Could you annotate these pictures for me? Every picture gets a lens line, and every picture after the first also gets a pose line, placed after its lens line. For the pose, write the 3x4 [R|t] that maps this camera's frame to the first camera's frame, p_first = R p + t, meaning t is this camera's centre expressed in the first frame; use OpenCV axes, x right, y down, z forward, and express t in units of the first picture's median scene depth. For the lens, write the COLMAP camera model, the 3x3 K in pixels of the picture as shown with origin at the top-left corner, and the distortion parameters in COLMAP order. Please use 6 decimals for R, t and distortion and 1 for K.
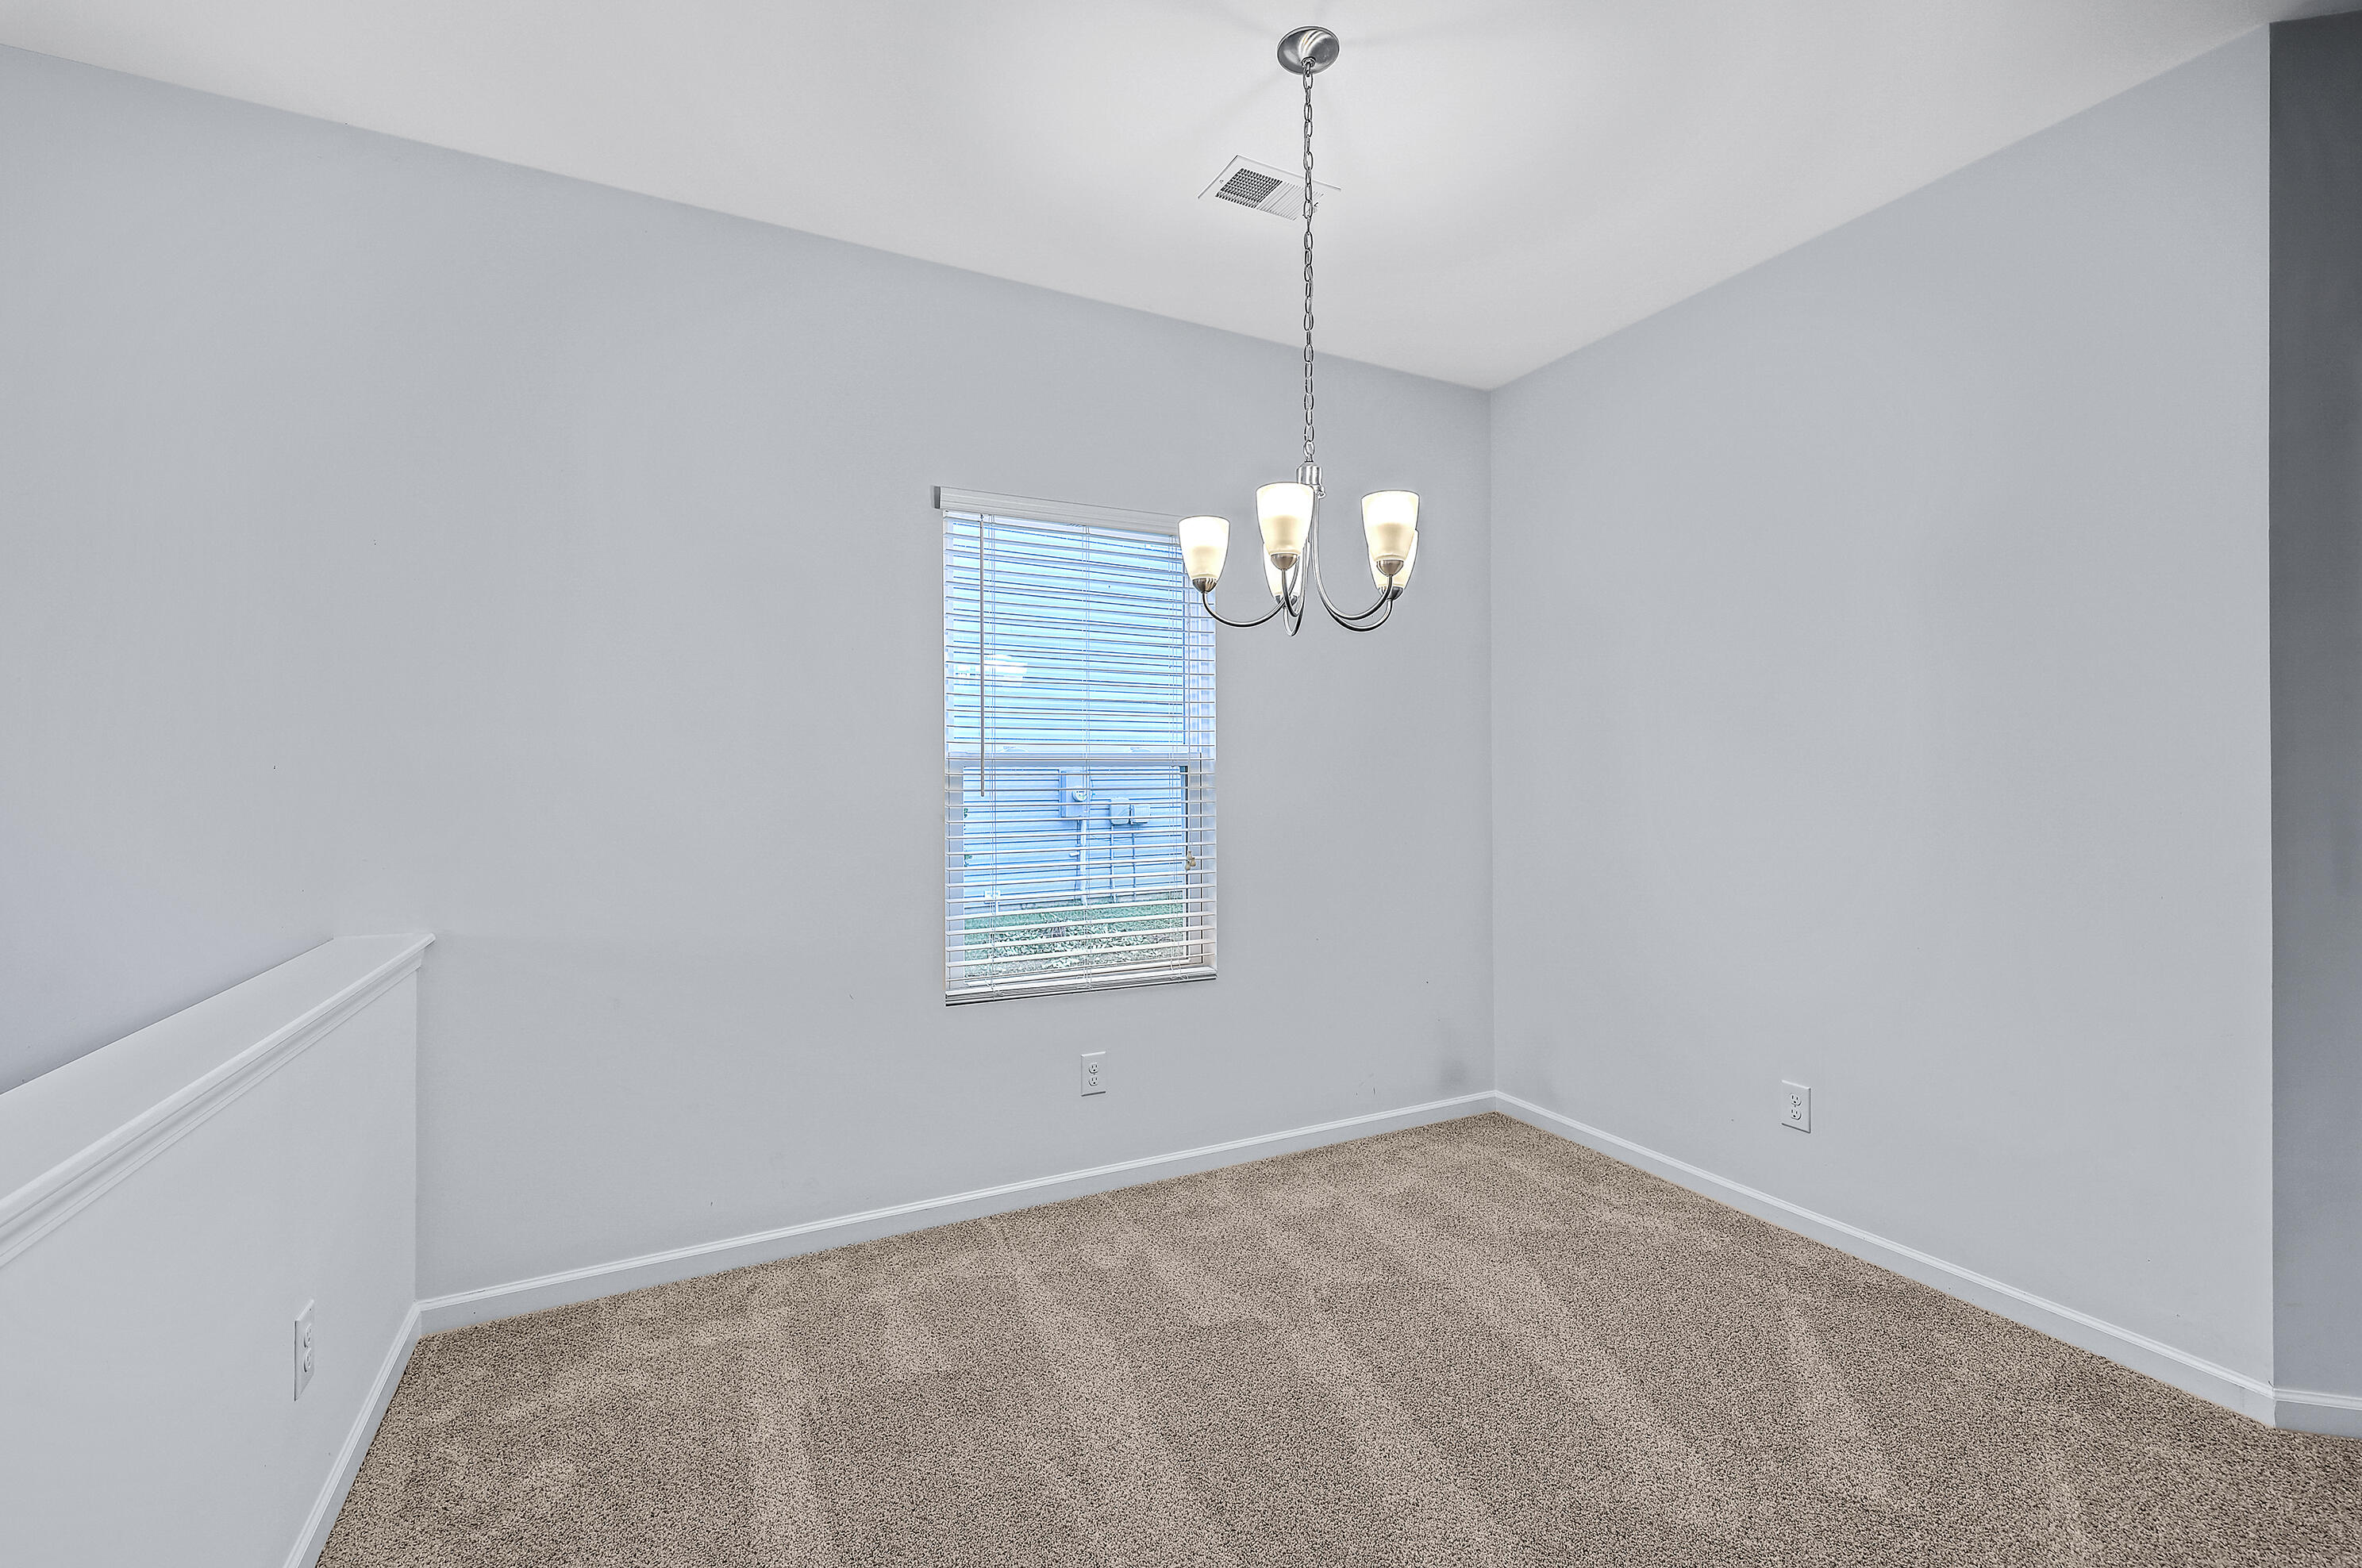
lens RADIAL K [[1006.3, 0, 1193.3], [0, 1006.3, 774.1], [0, 0, 1]] dist [0.005434, -0.000422]
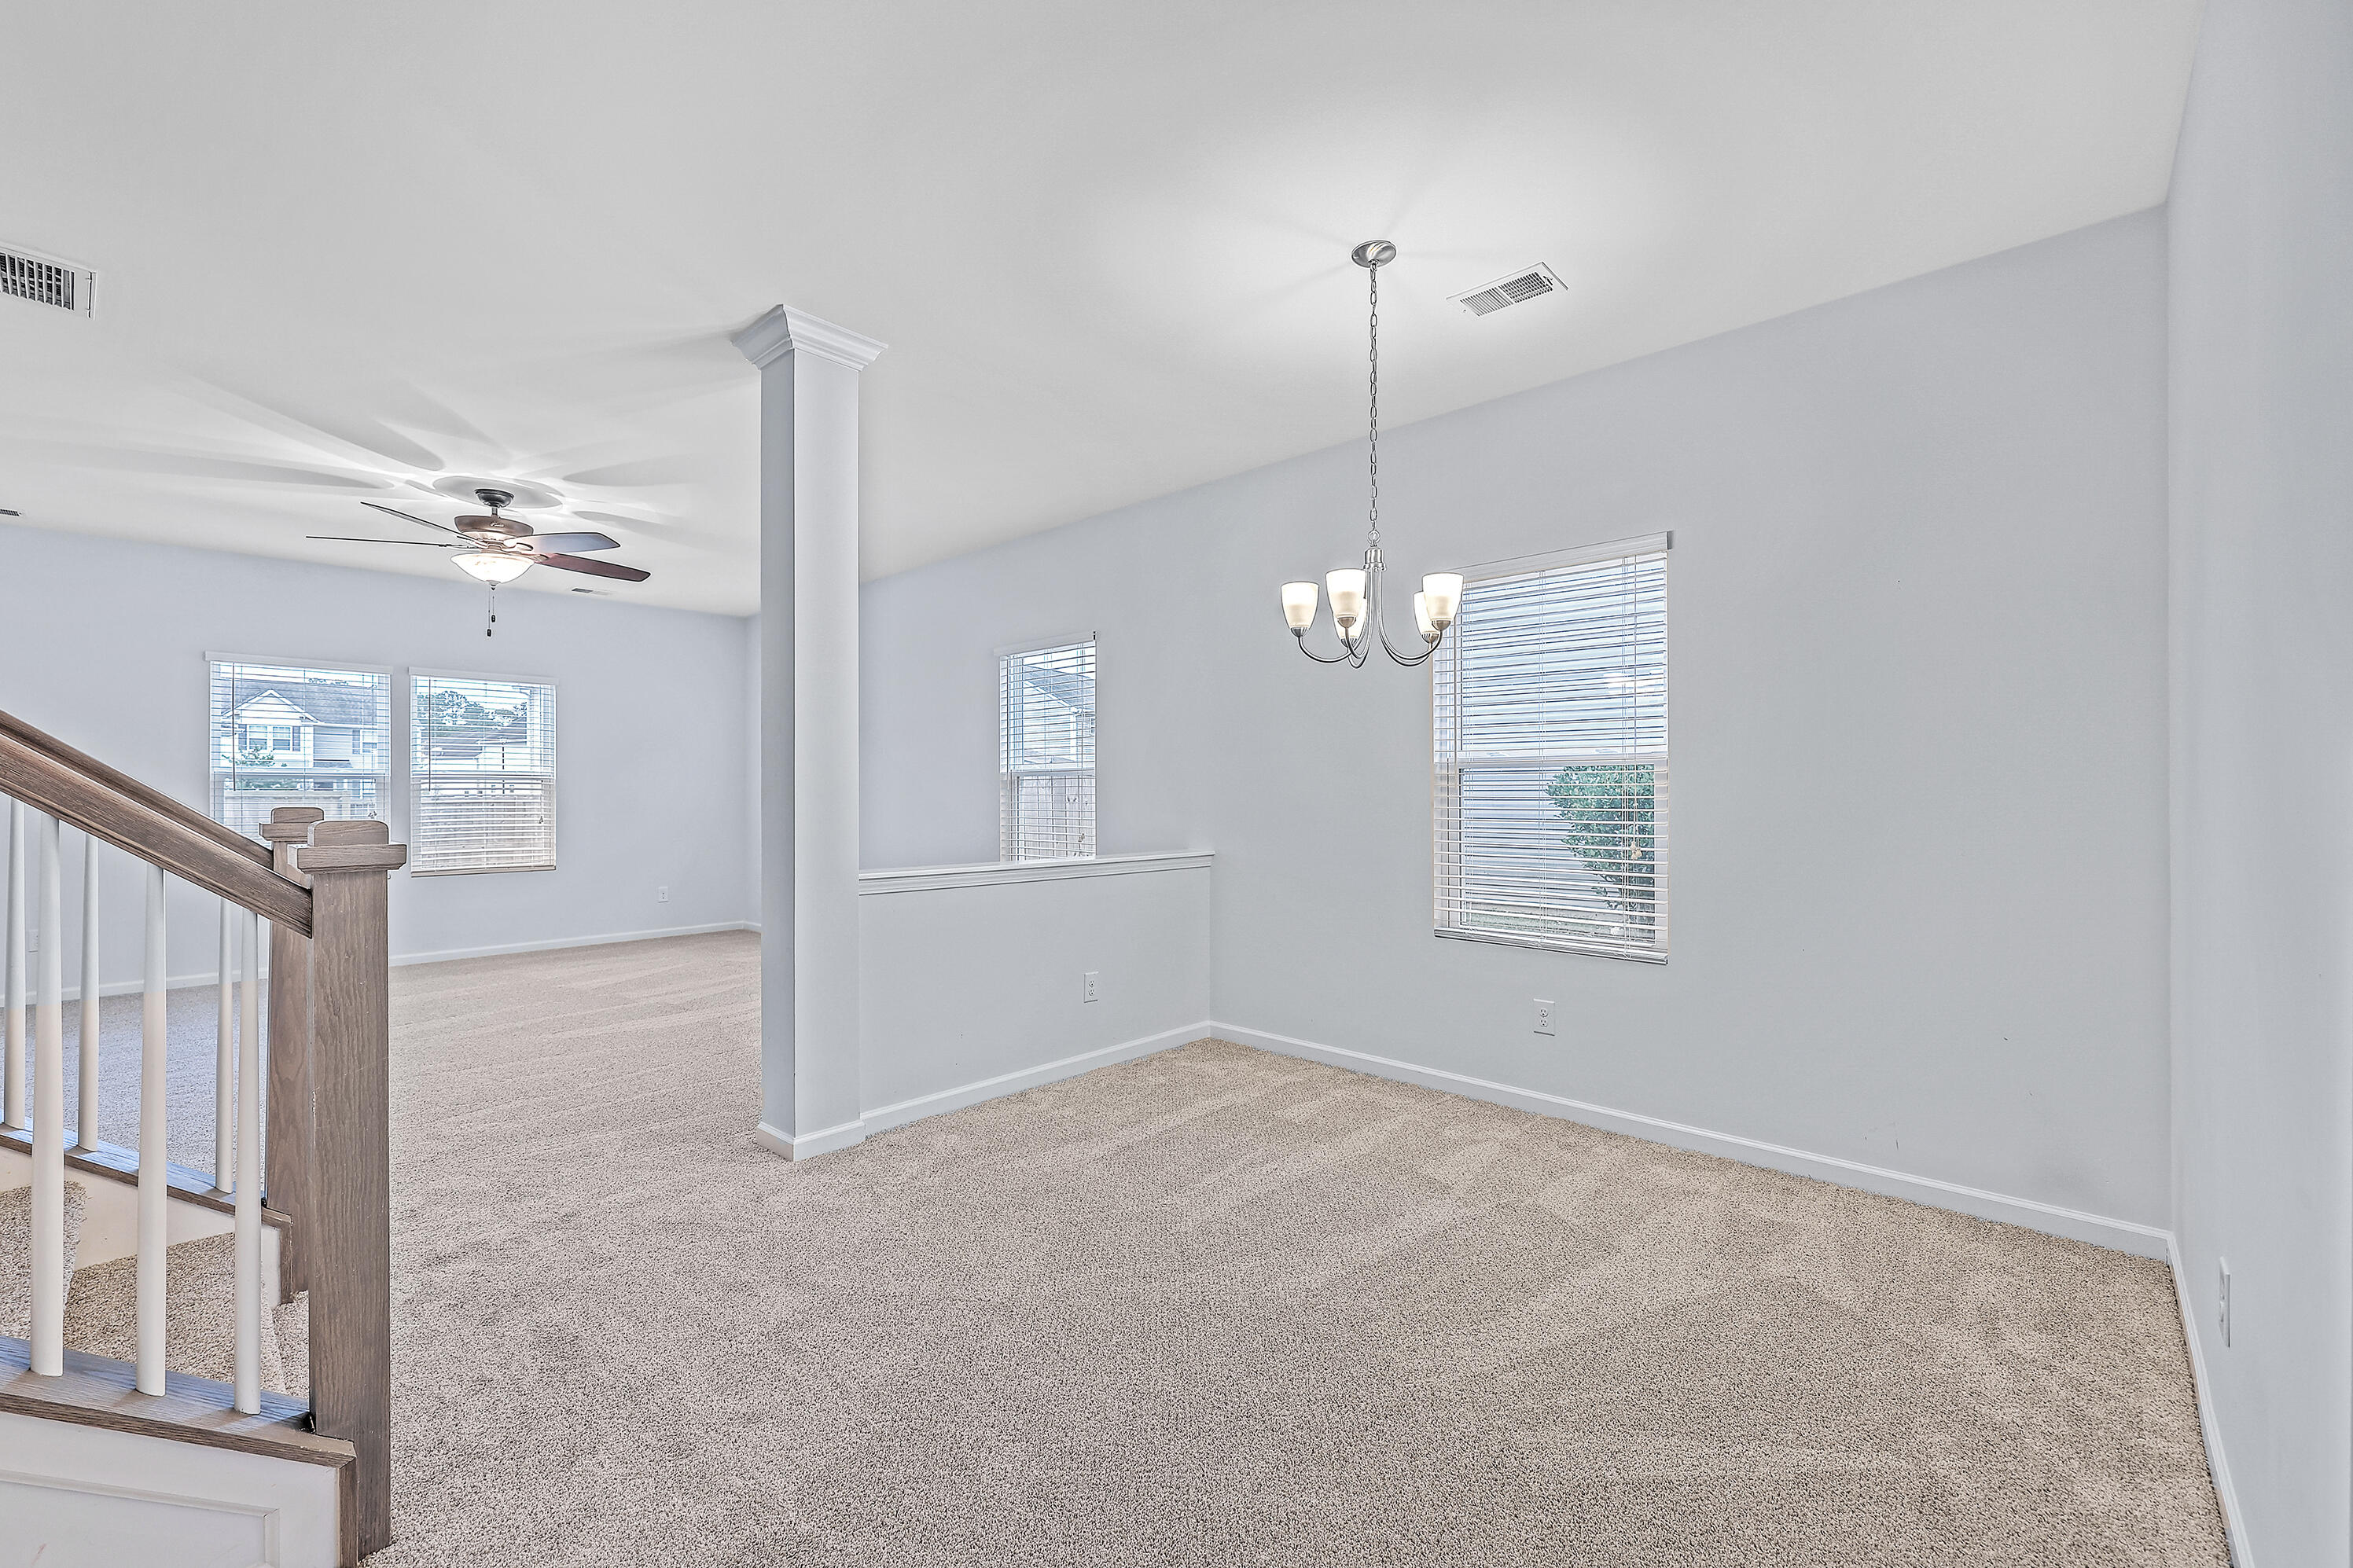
lens RADIAL K [[947.9, 0, 1185.9], [0, 947.9, 784.2], [0, 0, 1]] dist [-0.000450, -0.000053]
pose [[0.348558, 0.001723, -0.937286, 0.988270], [-0.001317, 0.999998, 0.001348, 0.017189], [0.937286, 0.000764, 0.348560, 0.228029]]
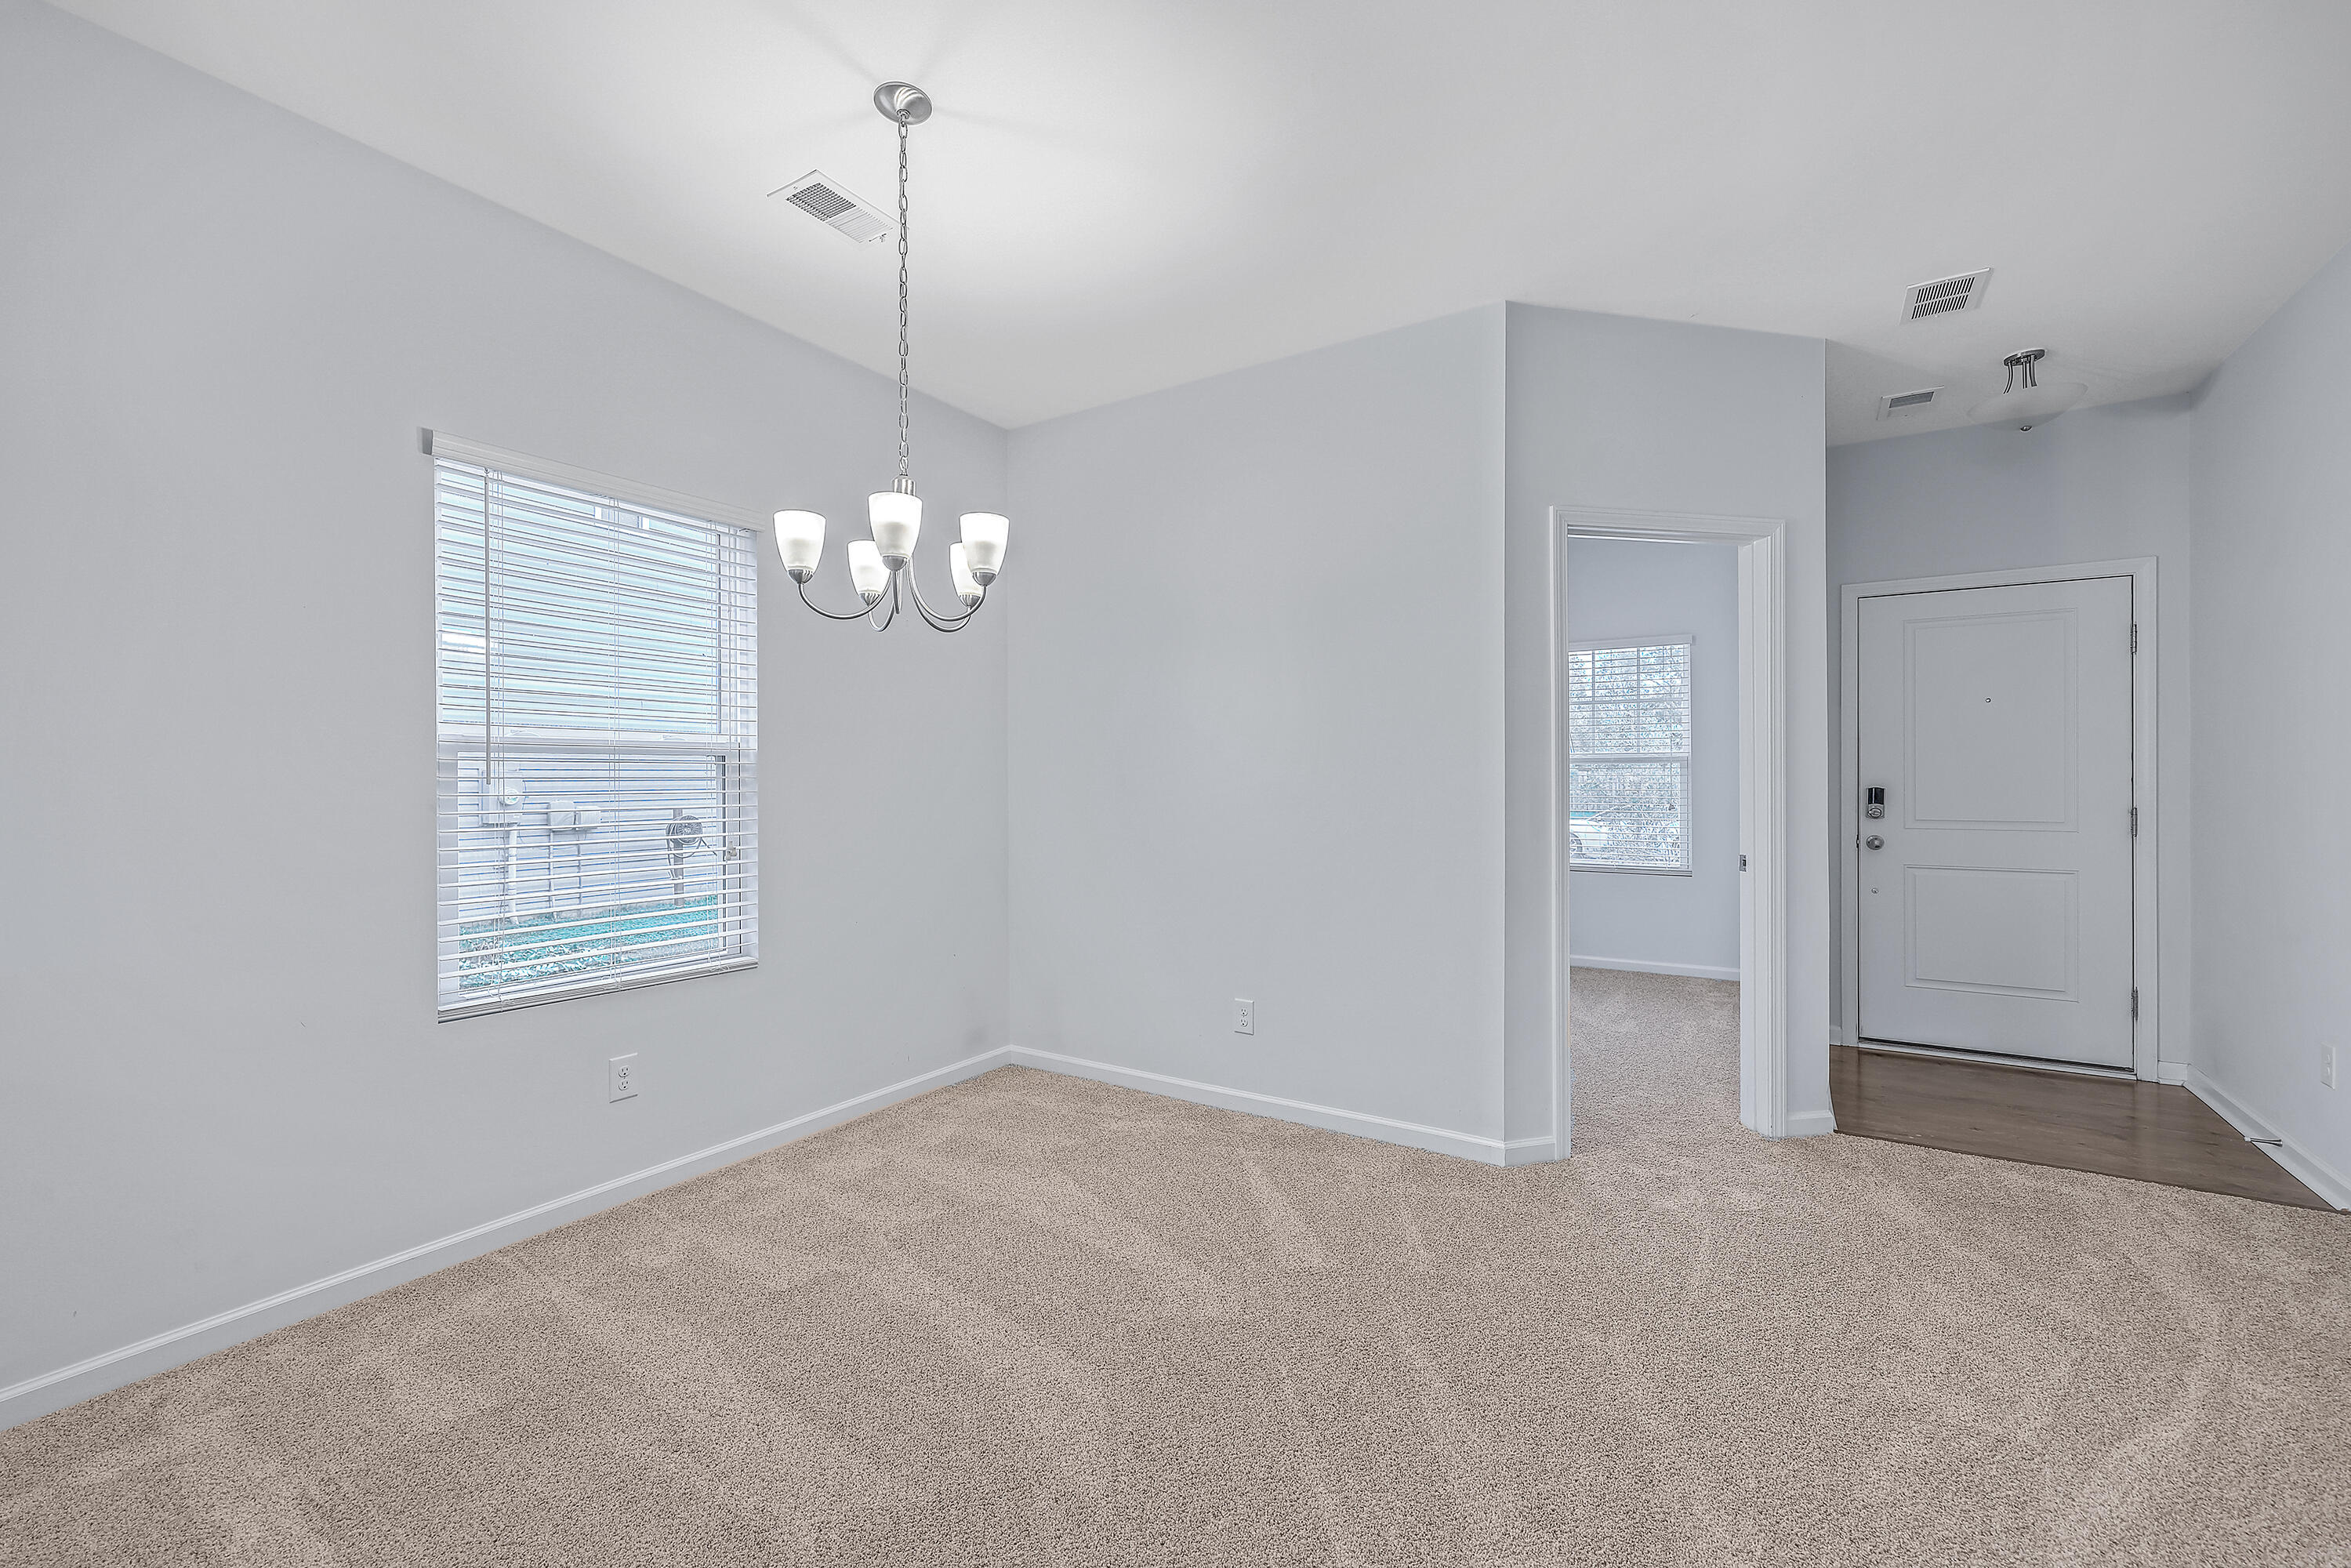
lens RADIAL K [[958.6, 0, 1175.5], [0, 958.6, 784.0], [0, 0, 1]] dist [0.003429, -0.000101]
pose [[0.866677, -0.000890, 0.498868, -0.118637], [-0.001539, 0.999989, 0.004457, 0.019003], [-0.498867, -0.004630, 0.866666, -0.051073]]
